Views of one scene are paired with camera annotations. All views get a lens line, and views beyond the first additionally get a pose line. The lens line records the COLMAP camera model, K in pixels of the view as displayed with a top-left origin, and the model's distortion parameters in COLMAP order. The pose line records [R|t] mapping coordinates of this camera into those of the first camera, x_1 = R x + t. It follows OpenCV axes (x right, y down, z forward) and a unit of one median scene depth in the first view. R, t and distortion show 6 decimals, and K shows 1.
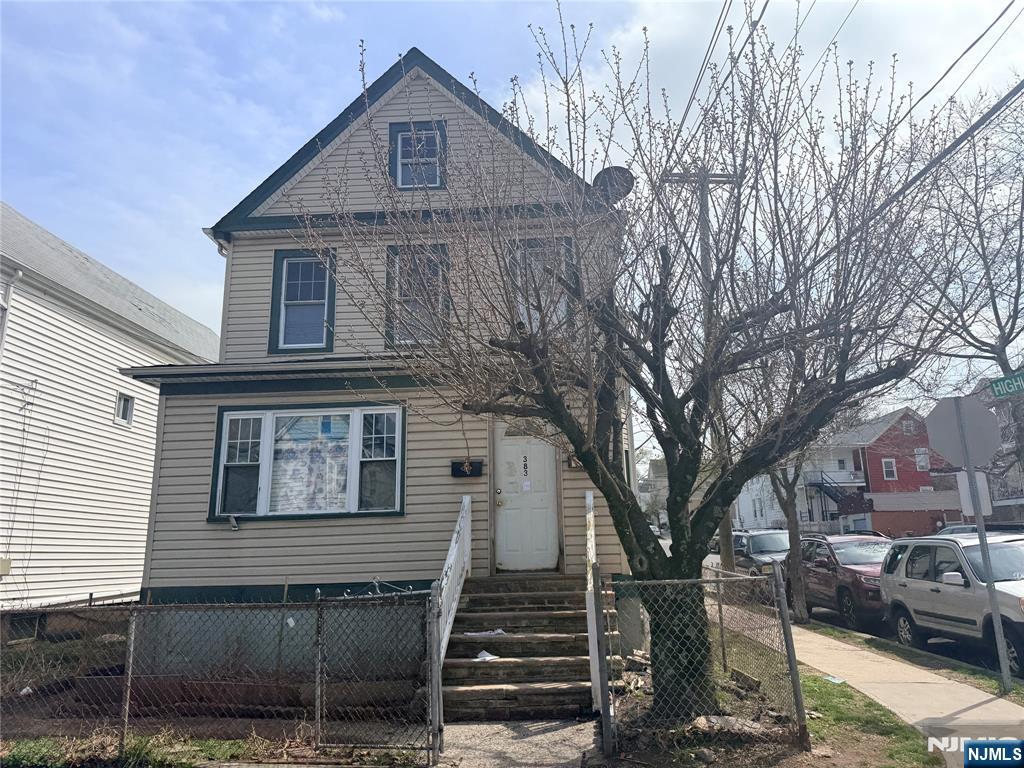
lens RADIAL K [[708.9, 0, 512.0], [0, 708.9, 384.0], [0, 0, 1]] dist [-0.003782, -0.000415]
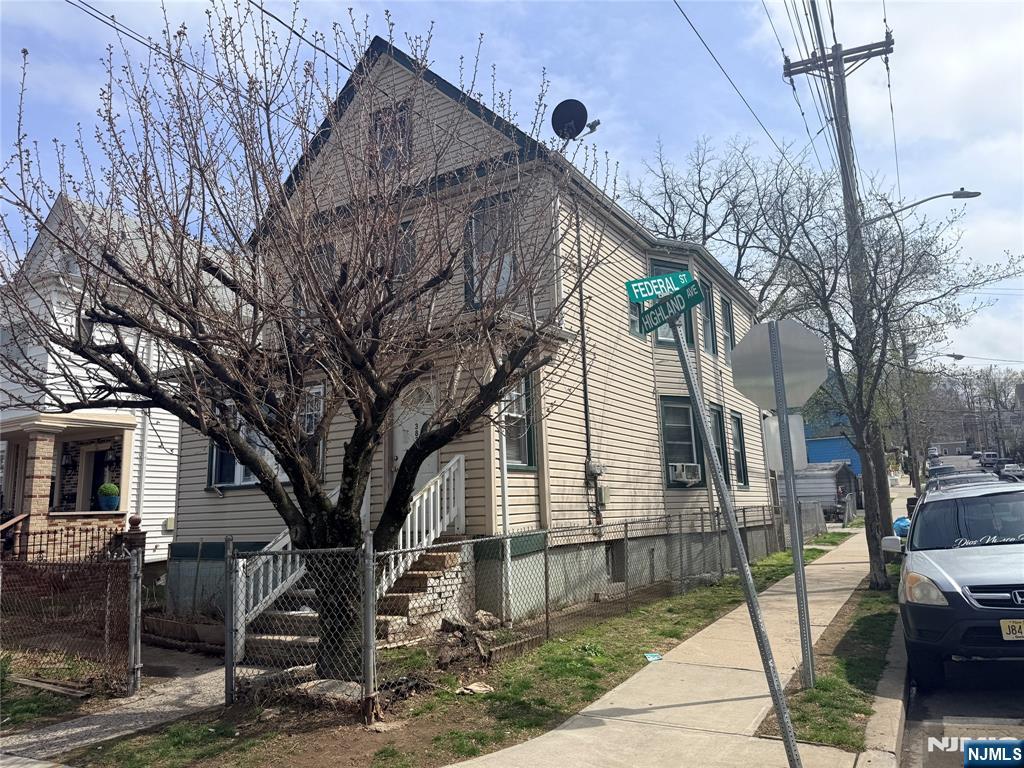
lens RADIAL K [[708.9, 0, 512.0], [0, 708.9, 384.0], [0, 0, 1]] dist [-0.003782, -0.000415]
pose [[0.892815, -0.084034, -0.442515, 0.618031], [0.115143, 0.992380, 0.043859, 0.015597], [0.435458, -0.090110, 0.895688, 0.140367]]
